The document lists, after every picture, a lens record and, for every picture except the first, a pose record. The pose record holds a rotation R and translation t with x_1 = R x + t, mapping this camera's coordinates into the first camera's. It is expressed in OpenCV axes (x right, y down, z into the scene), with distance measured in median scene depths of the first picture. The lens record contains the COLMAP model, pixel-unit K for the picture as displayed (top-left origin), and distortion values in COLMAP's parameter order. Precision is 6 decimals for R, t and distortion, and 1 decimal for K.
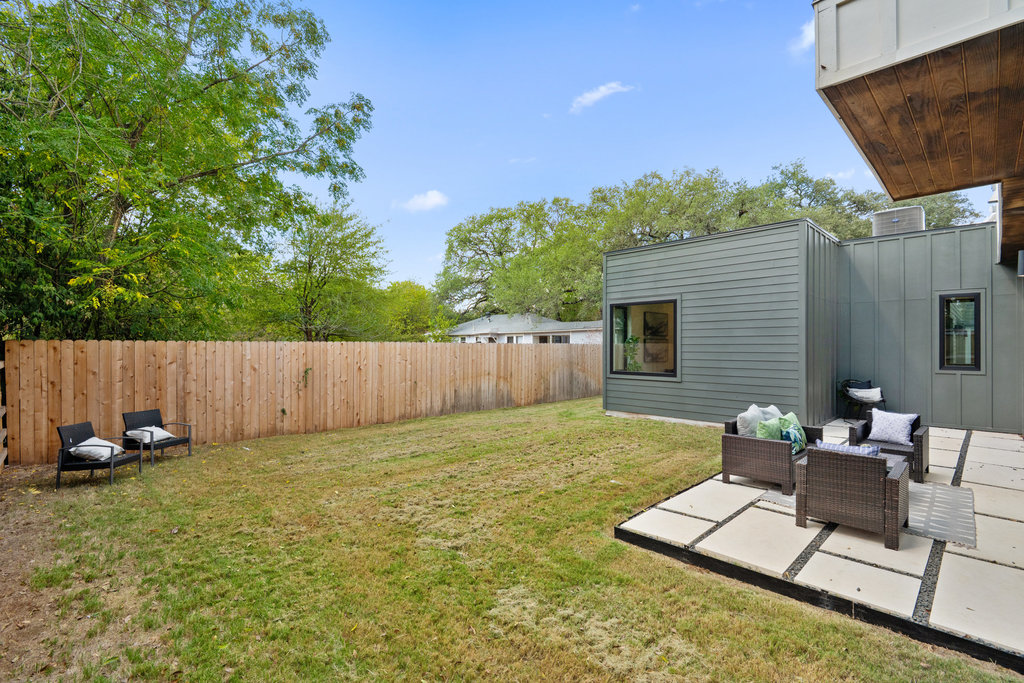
lens RADIAL K [[468.4, 0, 512.0], [0, 468.4, 341.5], [0, 0, 1]] dist [-0.001627, -0.000583]
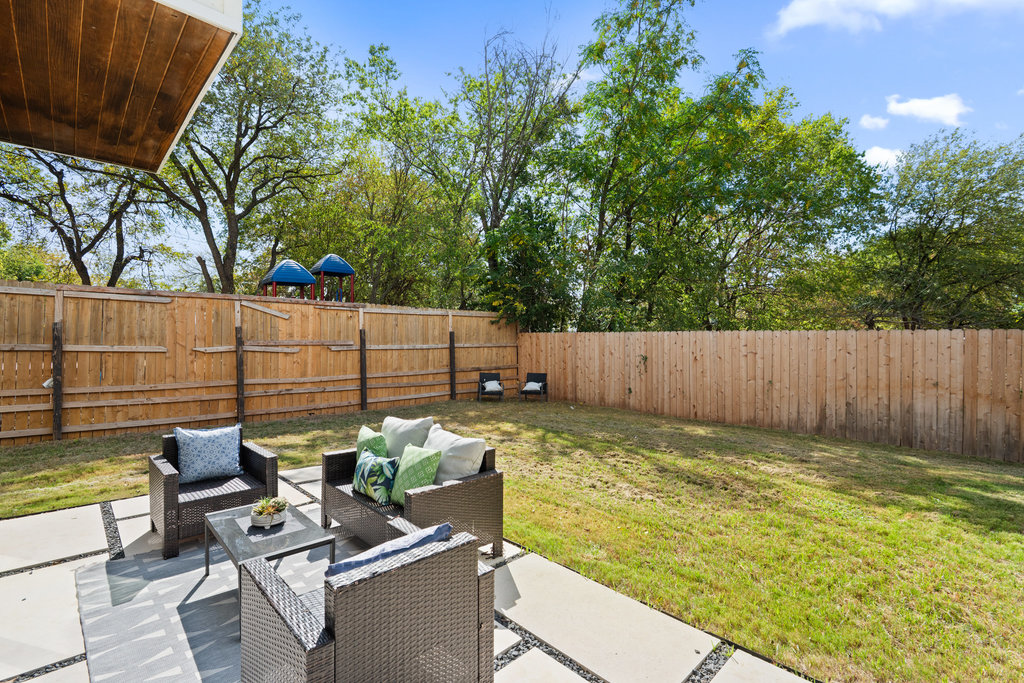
lens RADIAL K [[468.4, 0, 512.0], [0, 468.4, 341.5], [0, 0, 1]] dist [-0.001627, -0.000583]
pose [[-0.006779, 0.006045, -0.999959, 0.699231], [0.002723, 0.999978, 0.006026, 0.015984], [0.999973, -0.002682, -0.006795, 0.686290]]
